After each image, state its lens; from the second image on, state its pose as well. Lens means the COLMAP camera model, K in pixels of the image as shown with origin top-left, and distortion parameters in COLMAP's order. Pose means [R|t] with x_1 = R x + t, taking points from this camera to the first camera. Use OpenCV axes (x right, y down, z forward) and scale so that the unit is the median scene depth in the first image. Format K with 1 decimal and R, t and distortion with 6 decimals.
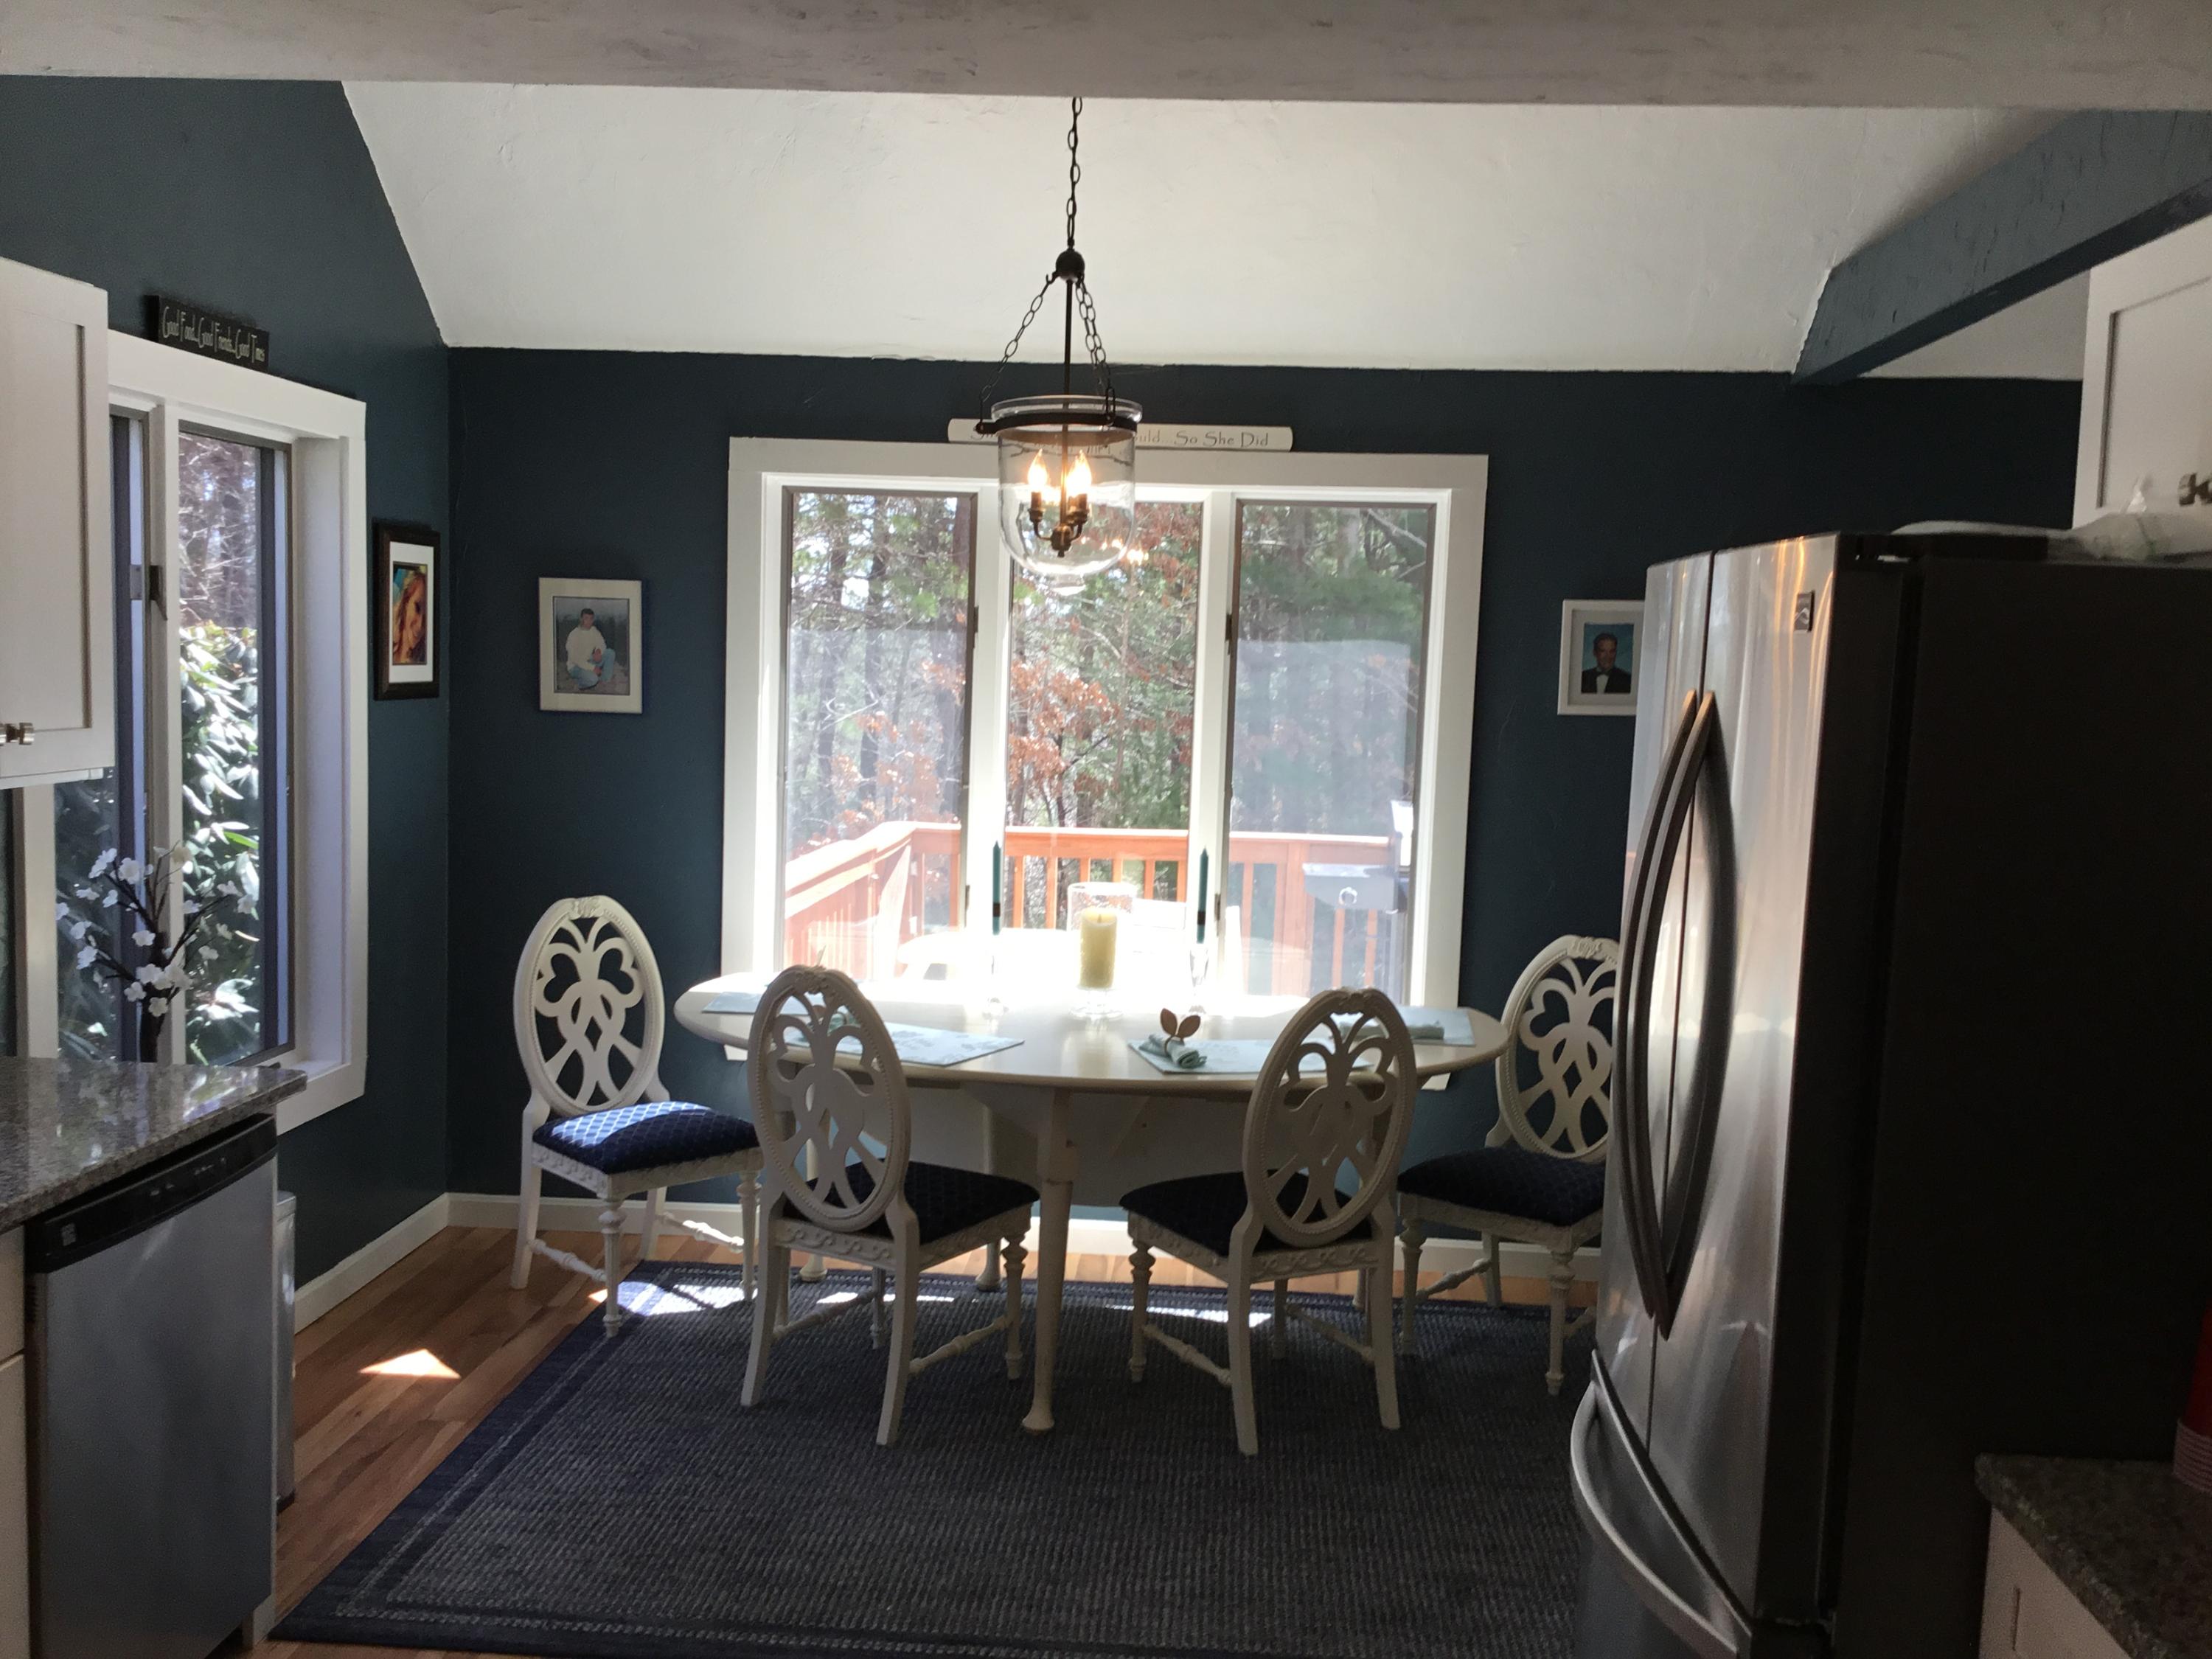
lens RADIAL K [[2014.5, 0, 1104.9], [0, 2014.5, 840.5], [0, 0, 1]] dist [0.124221, -0.229189]
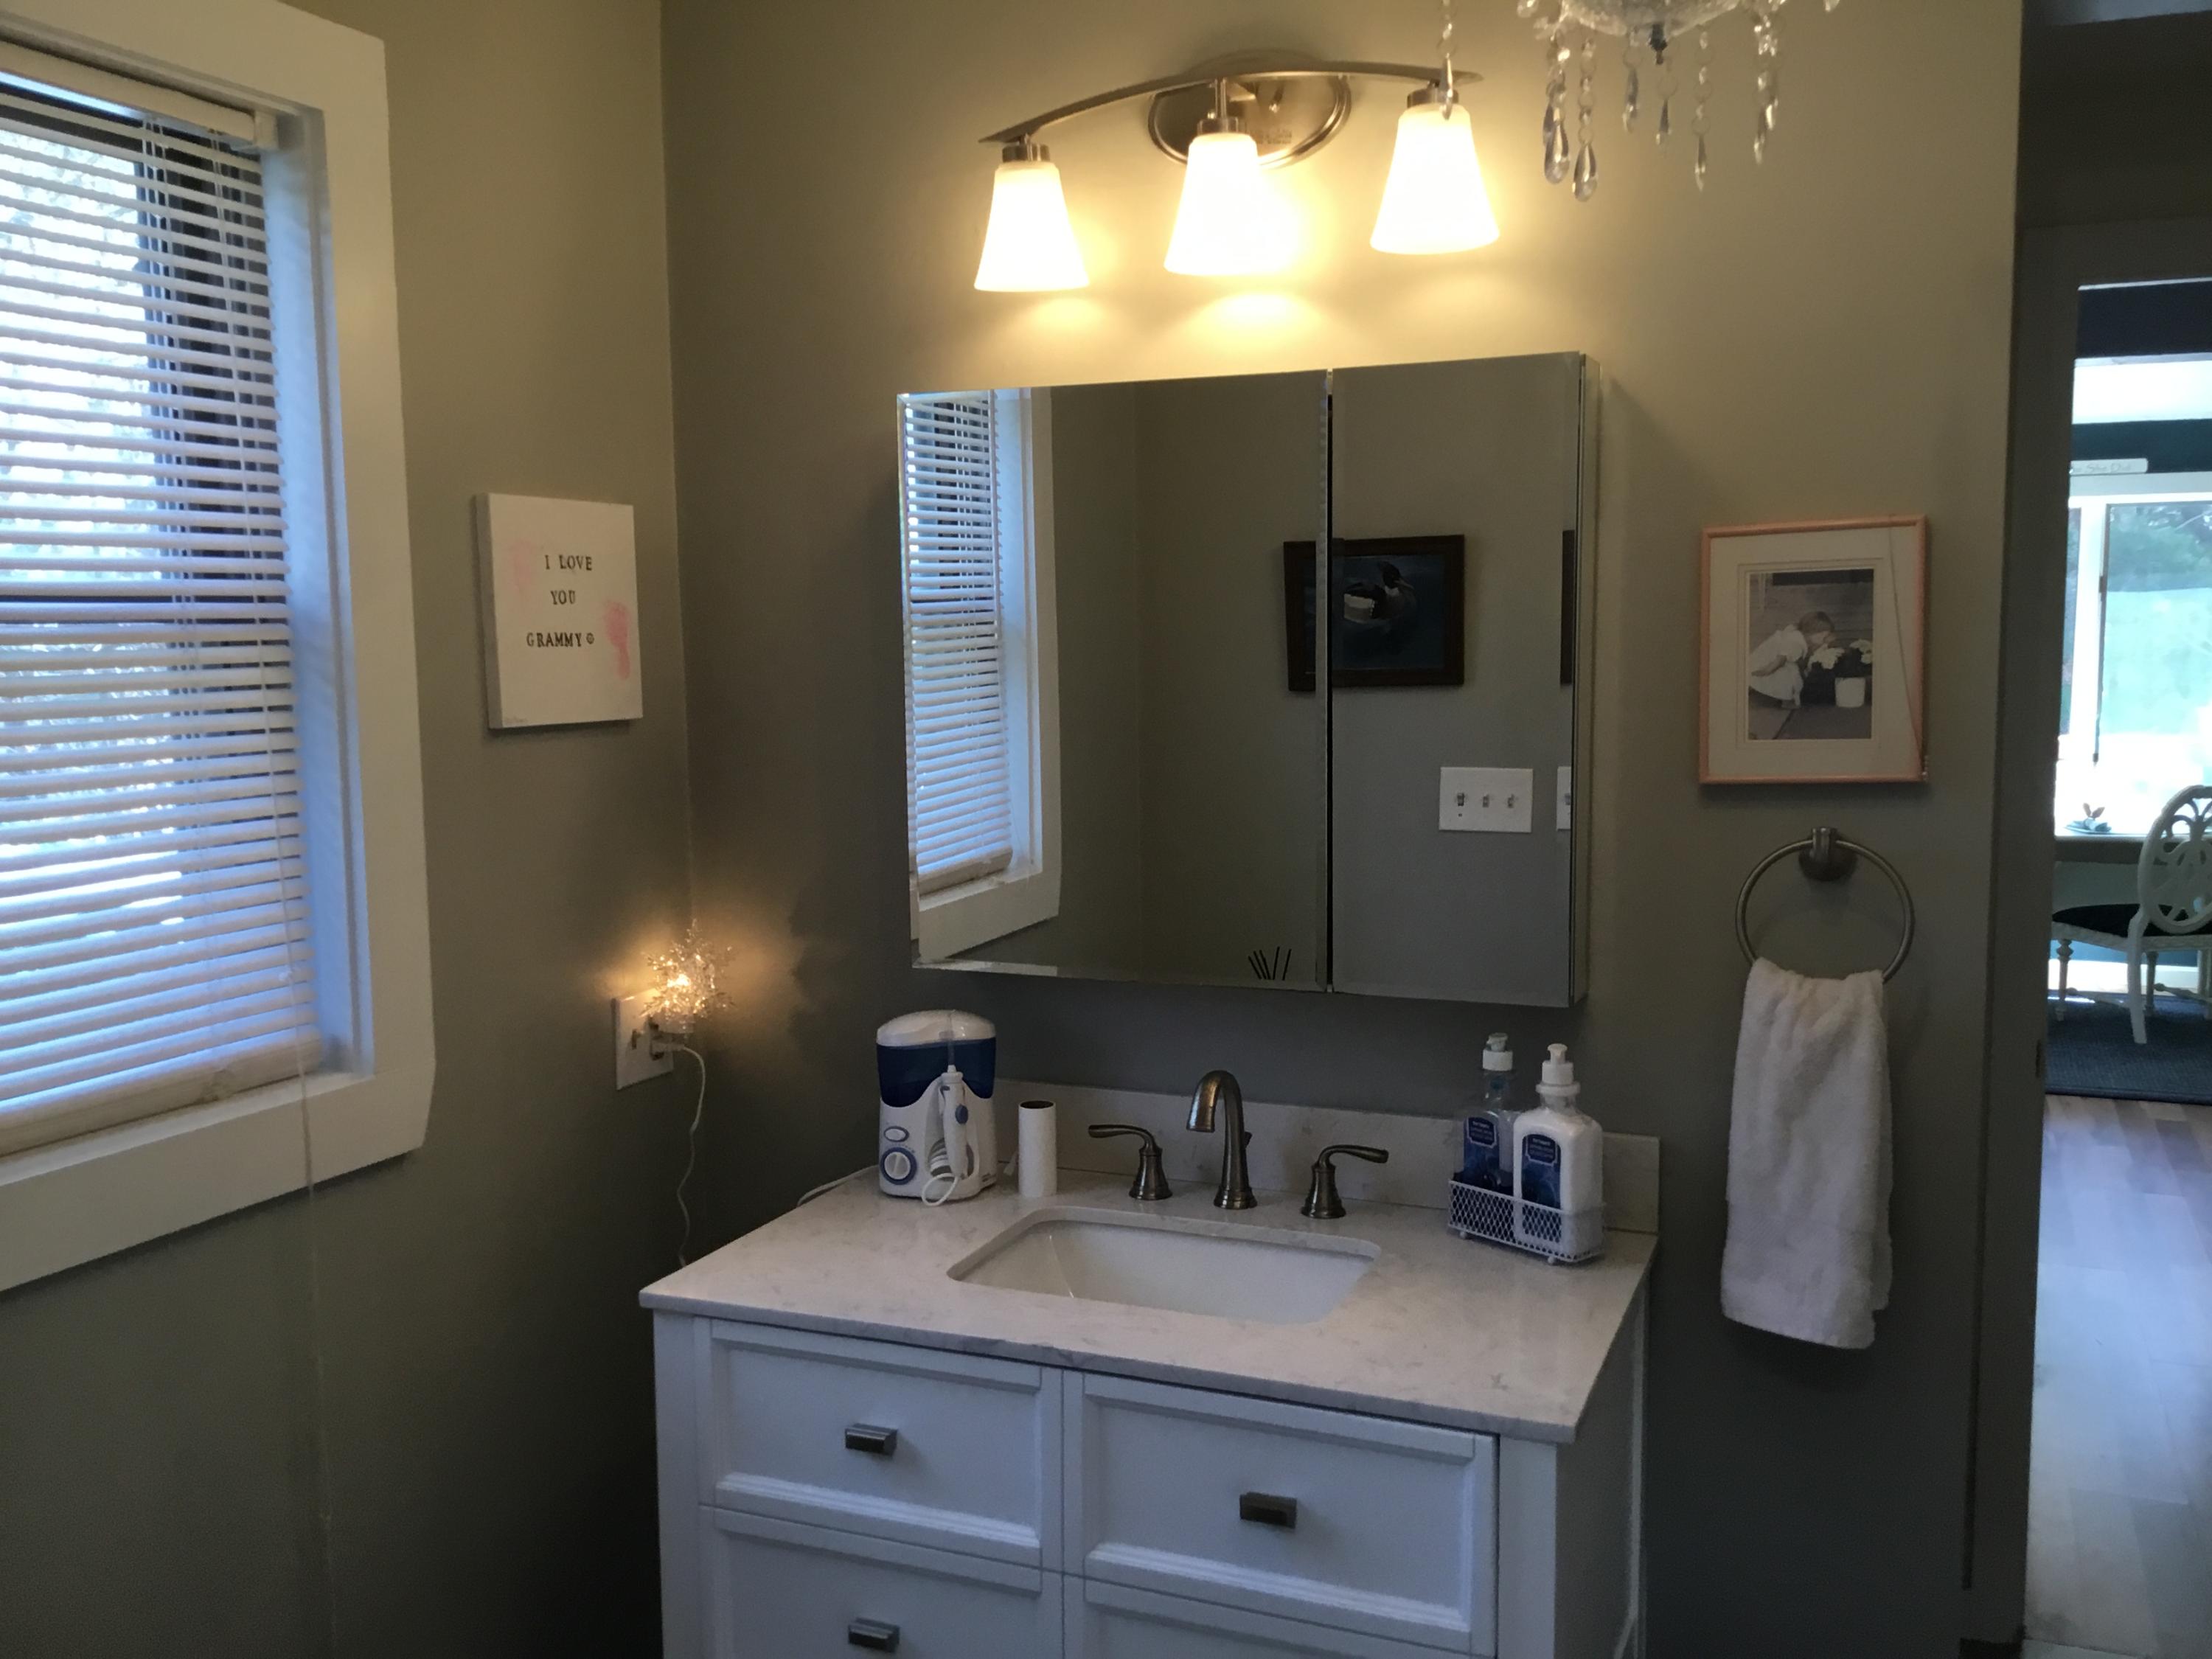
lens RADIAL K [[2014.5, 0, 1104.9], [0, 2014.5, 840.5], [0, 0, 1]] dist [0.124221, -0.229189]
pose [[0.945684, -0.012914, -0.324832, -0.202146], [0.015348, 0.999870, 0.004929, 0.096318], [0.324726, -0.009647, 0.945759, -0.988263]]
